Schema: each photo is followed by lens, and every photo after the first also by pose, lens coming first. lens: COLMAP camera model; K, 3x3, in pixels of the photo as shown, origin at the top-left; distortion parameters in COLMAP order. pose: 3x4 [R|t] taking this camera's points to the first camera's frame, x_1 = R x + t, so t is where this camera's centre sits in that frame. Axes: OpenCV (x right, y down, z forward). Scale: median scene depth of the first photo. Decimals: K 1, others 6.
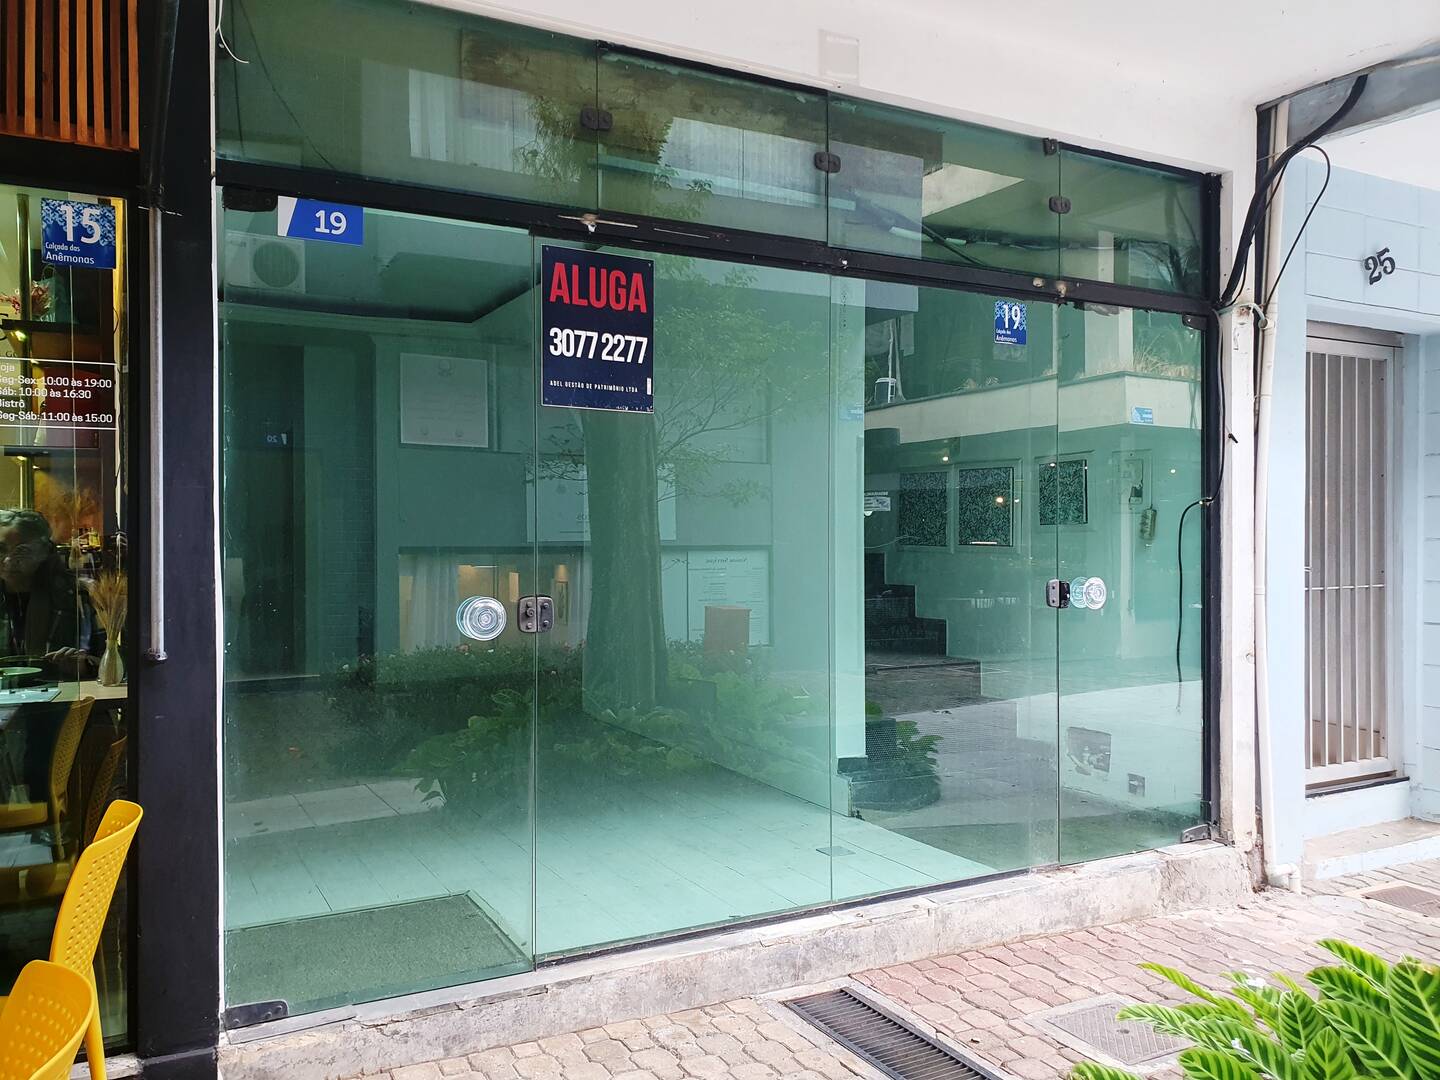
lens RADIAL K [[1107.7, 0, 717.0], [0, 1107.7, 537.9], [0, 0, 1]] dist [0.027292, -0.003352]
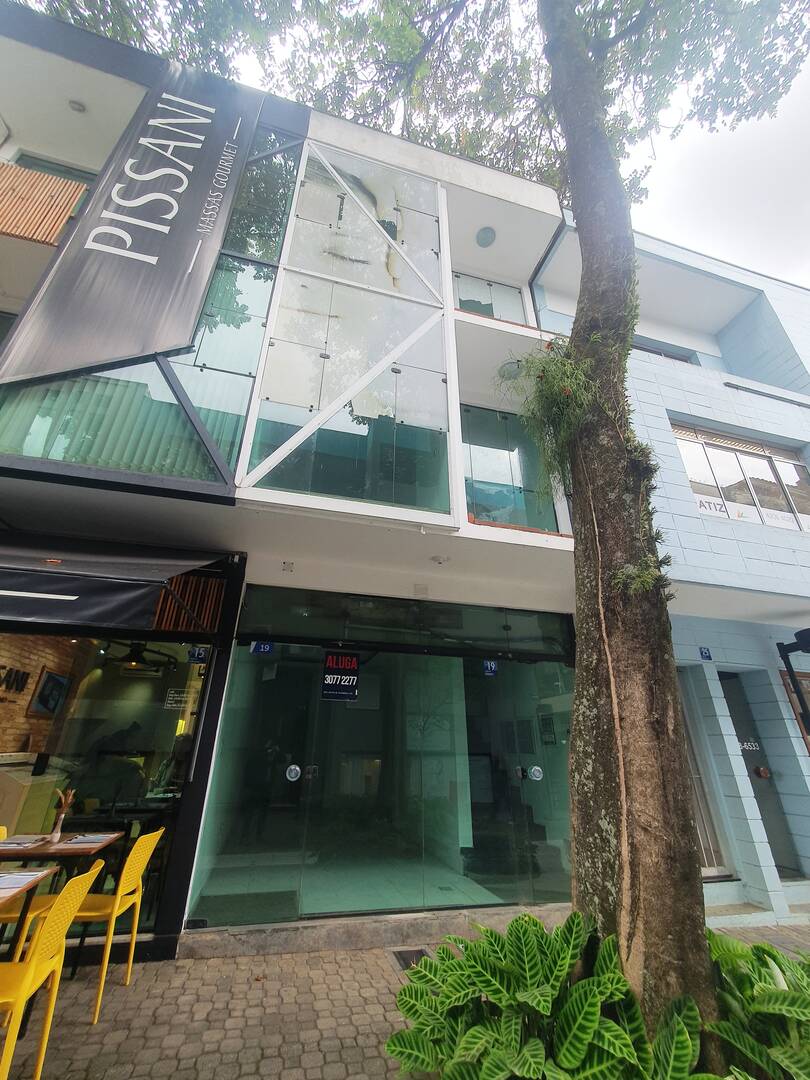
lens RADIAL K [[427.1, 0, 400.6], [0, 427.1, 541.7], [0, 0, 1]] dist [0.006706, 0.000291]
pose [[0.974996, -0.080482, -0.207138, 0.360832], [-0.018501, 0.899479, -0.436572, 0.008884], [0.221452, 0.429488, 0.875499, -0.250469]]
